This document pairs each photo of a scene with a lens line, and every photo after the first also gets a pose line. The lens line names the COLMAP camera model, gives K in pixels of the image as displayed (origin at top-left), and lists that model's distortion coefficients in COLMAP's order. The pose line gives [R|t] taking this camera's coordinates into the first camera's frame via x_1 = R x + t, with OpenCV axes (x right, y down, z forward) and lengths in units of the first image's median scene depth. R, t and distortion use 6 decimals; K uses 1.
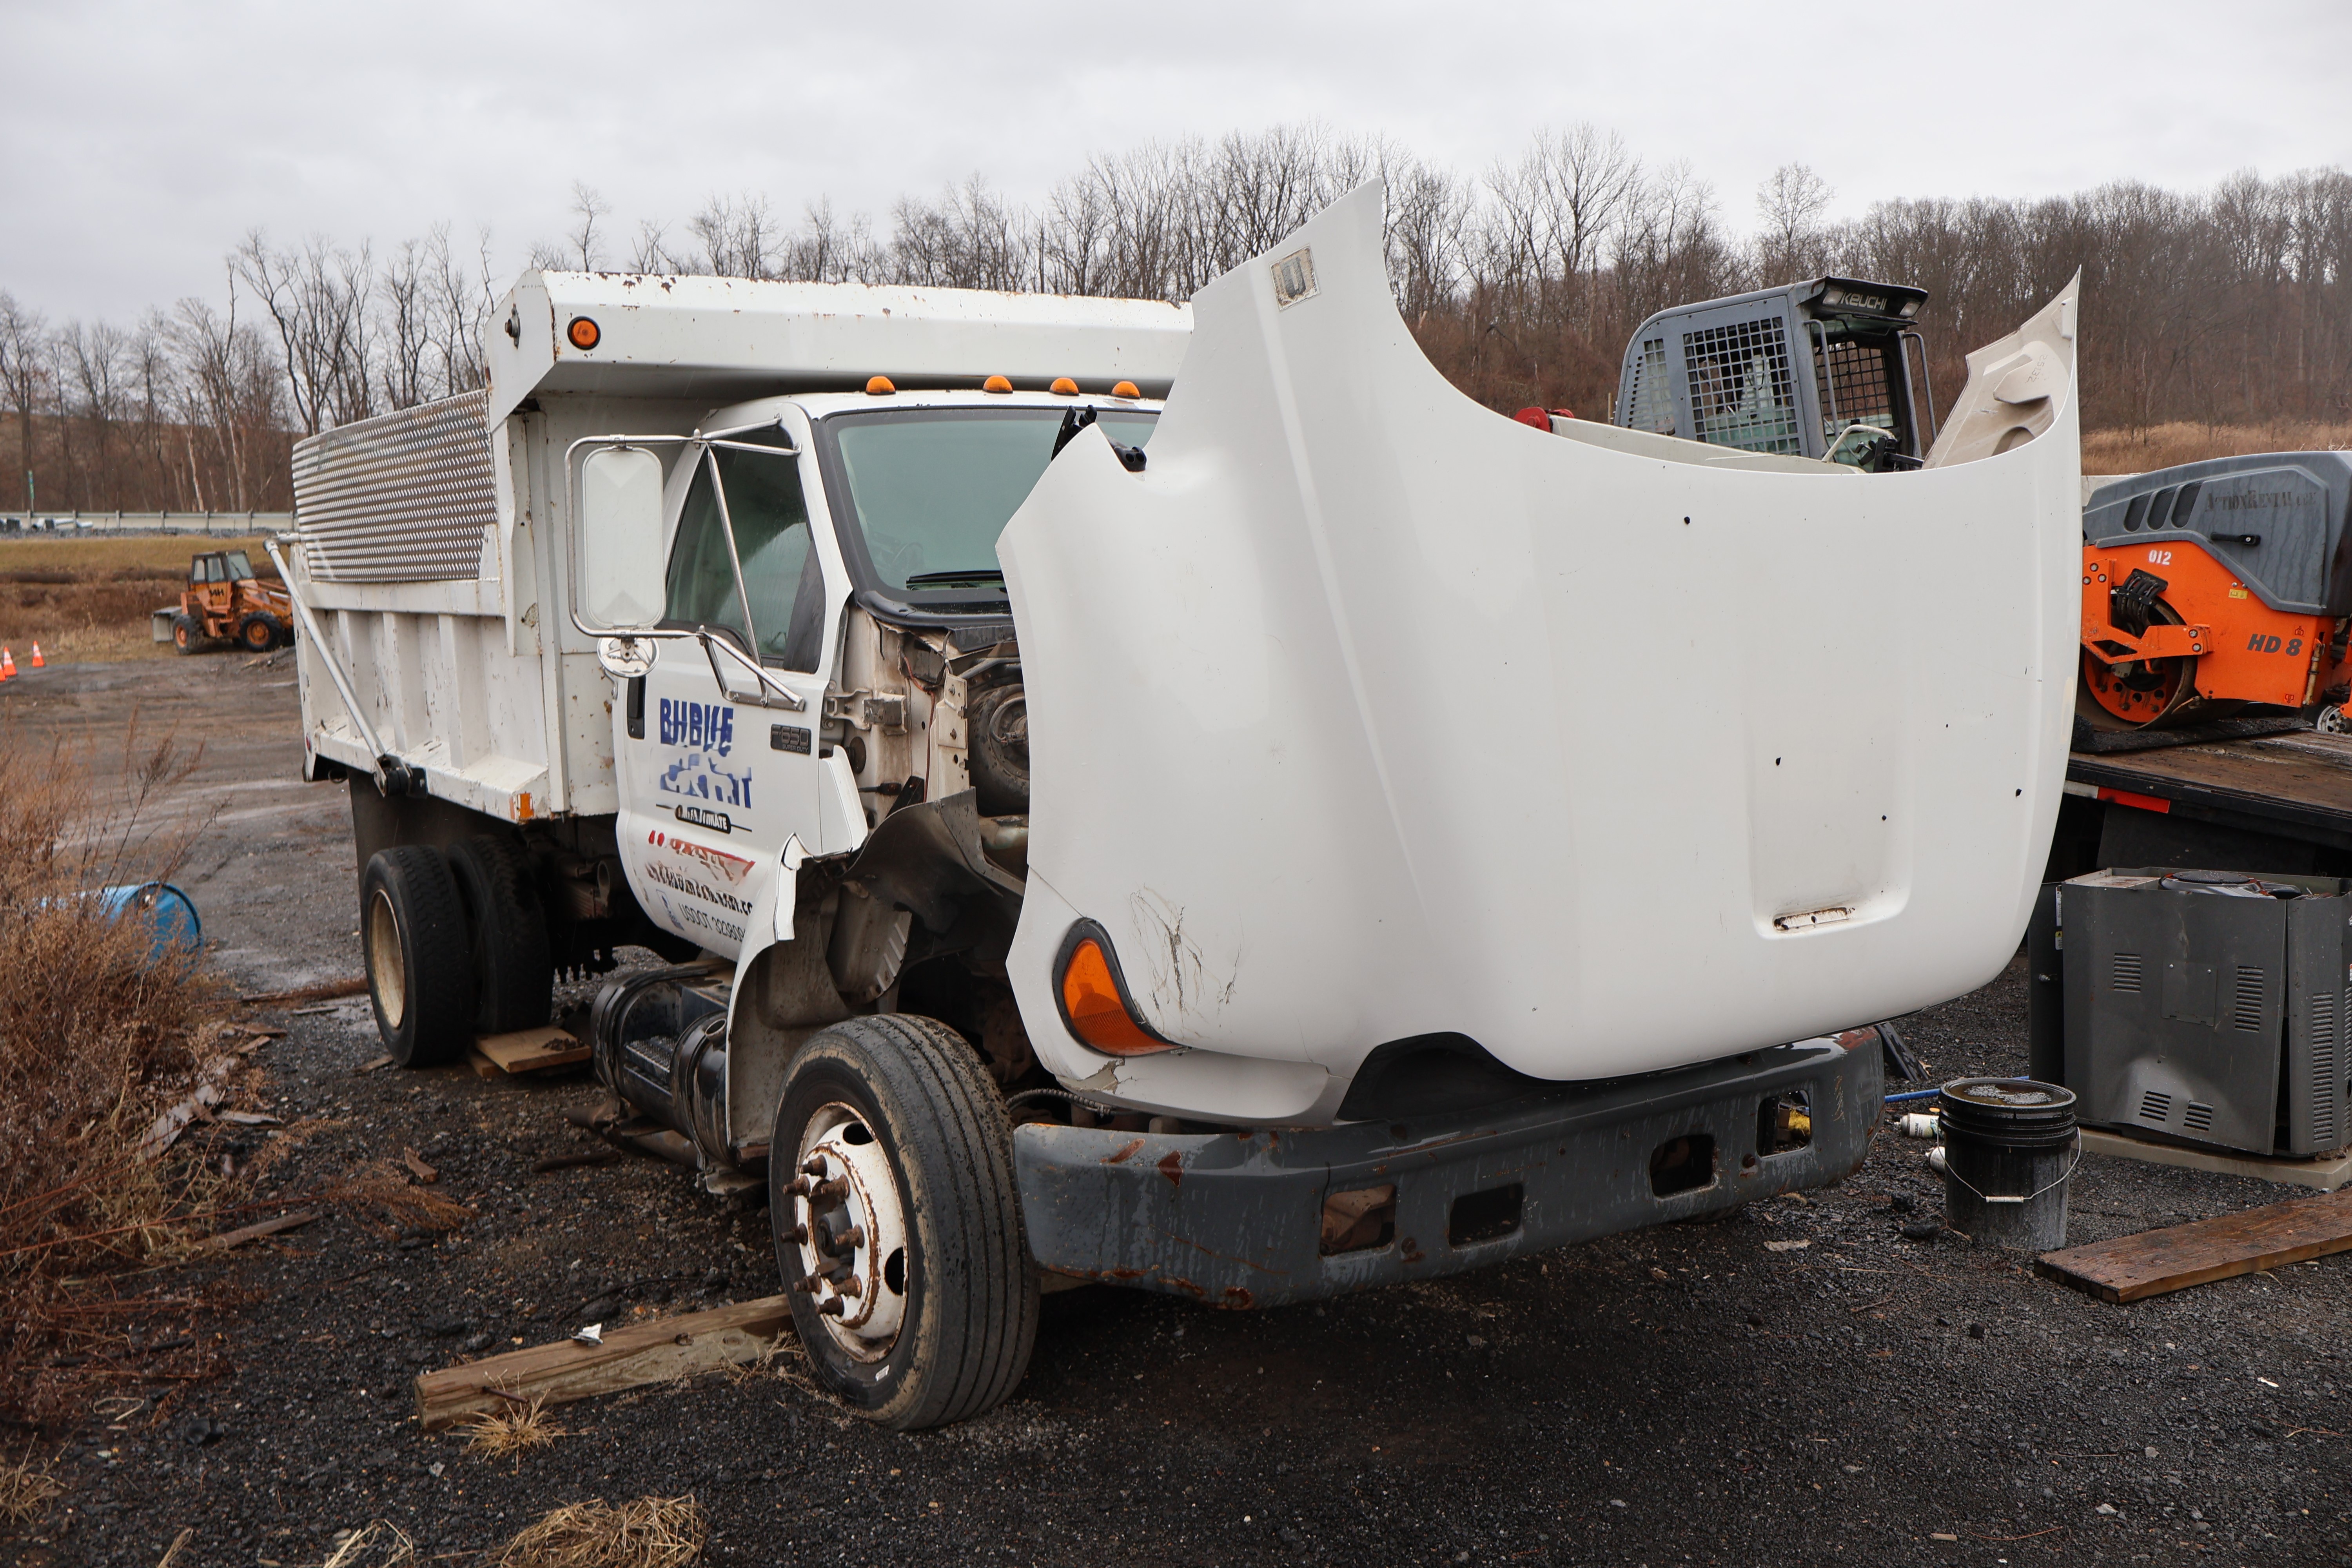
lens RADIAL K [[1822.6, 0, 1176.0], [0, 1822.6, 784.0], [0, 0, 1]] dist [-0.007598, 0.002250]
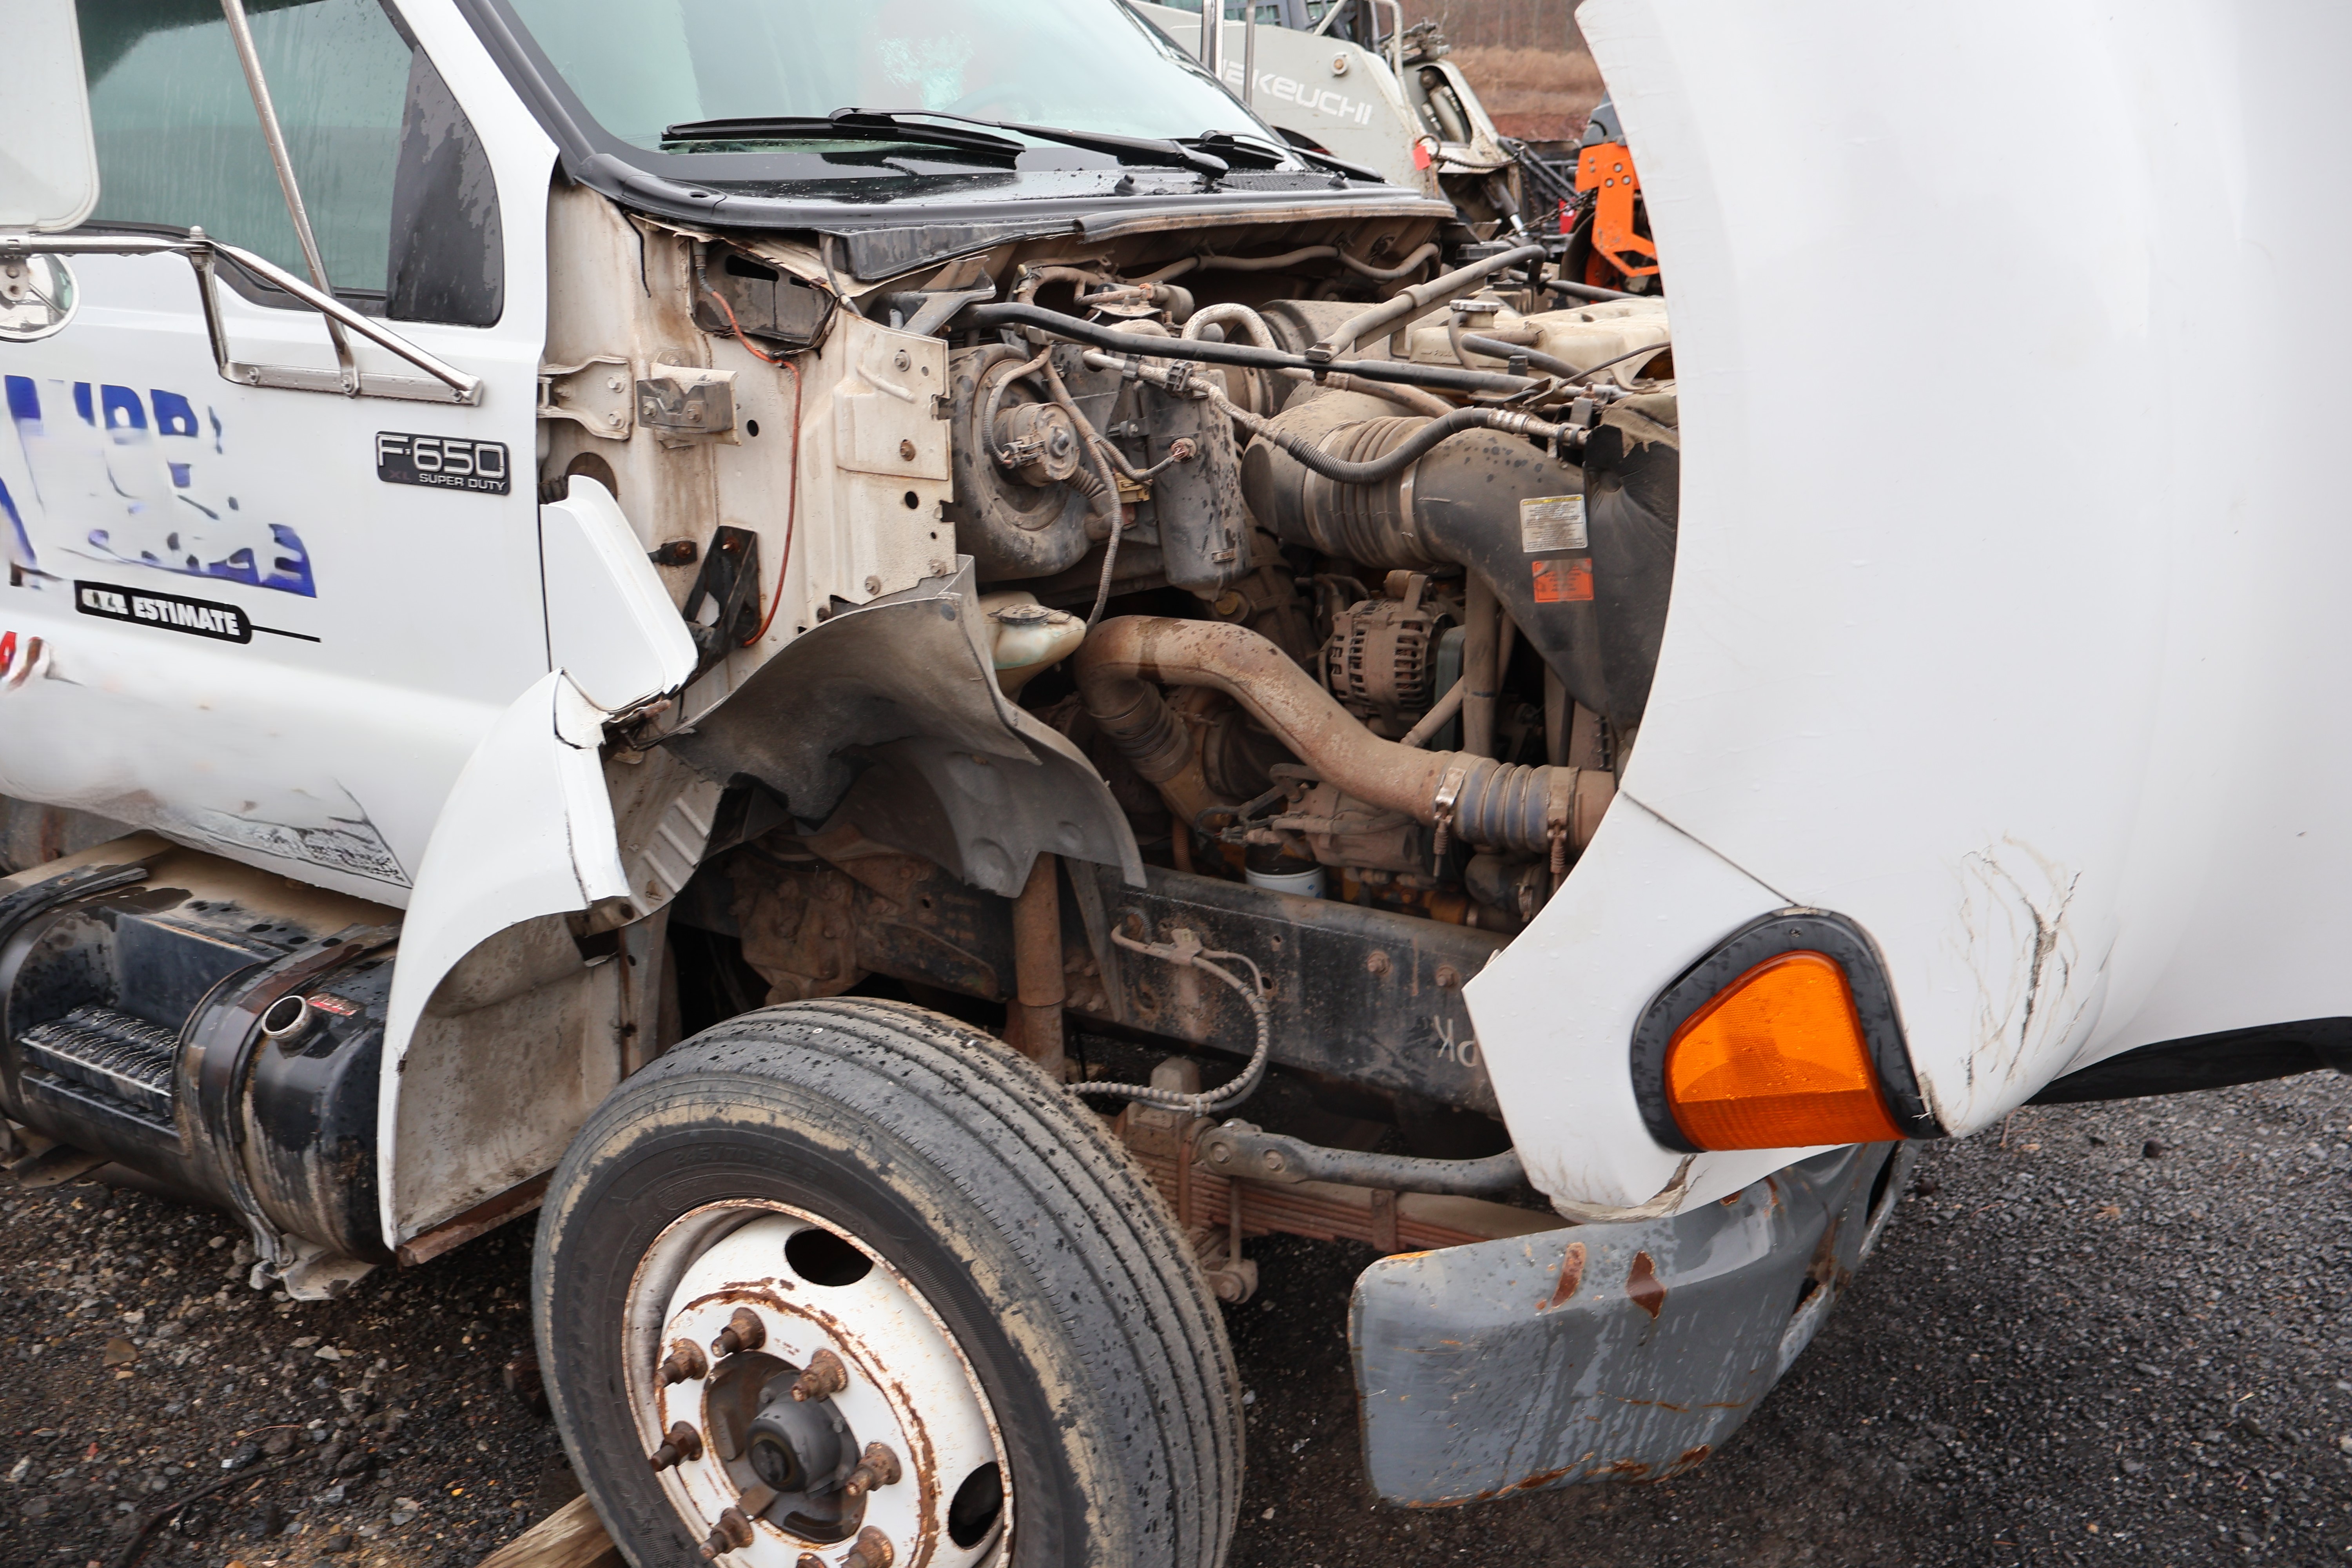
lens RADIAL K [[1868.6, 0, 1145.9], [0, 1868.6, 748.0], [0, 0, 1]] dist [-0.009975, 0.000540]
pose [[0.907624, -0.110720, 0.404920, -0.228008], [0.035862, 0.981515, 0.187997, -0.033580], [-0.418250, -0.156109, 0.894817, 0.410083]]
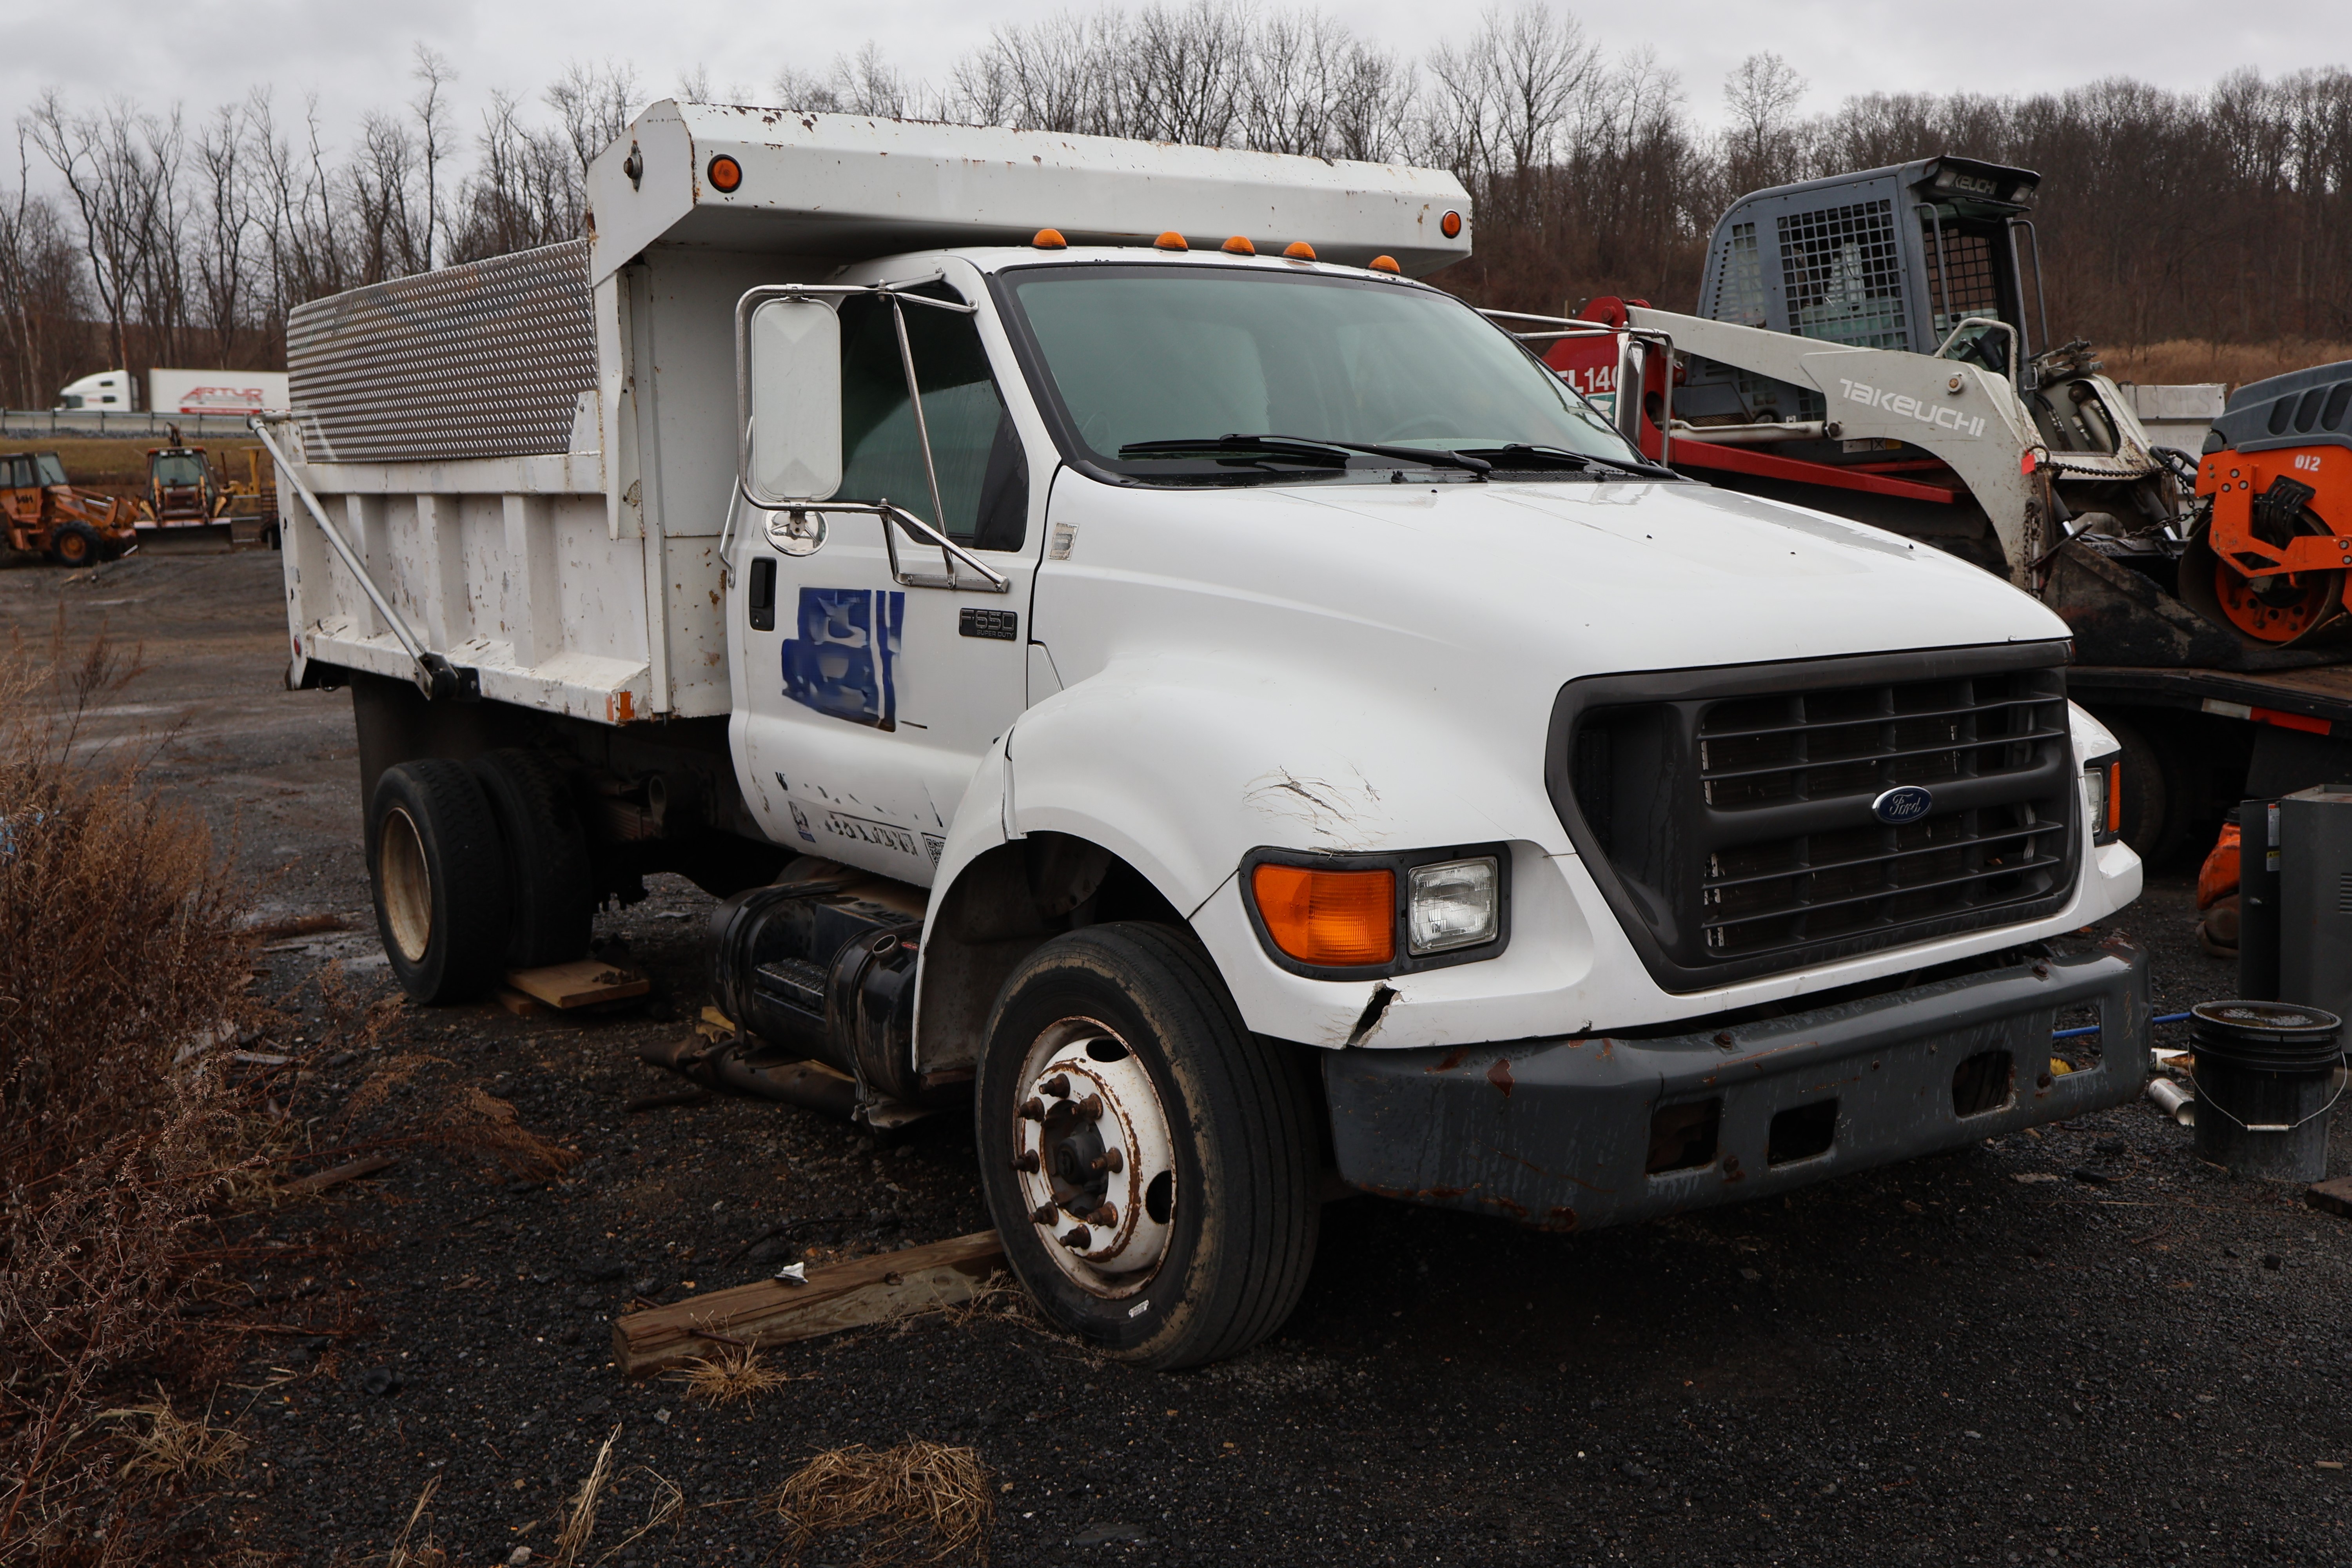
lens RADIAL K [[1995.4, 0, 1189.2], [0, 1995.4, 770.7], [0, 0, 1]] dist [0.003129, 0.003117]
pose [[0.998988, 0.004490, 0.044753, -0.140547], [-0.005551, 0.999706, 0.023620, 0.022026], [-0.044634, -0.023844, 0.998719, 0.000708]]
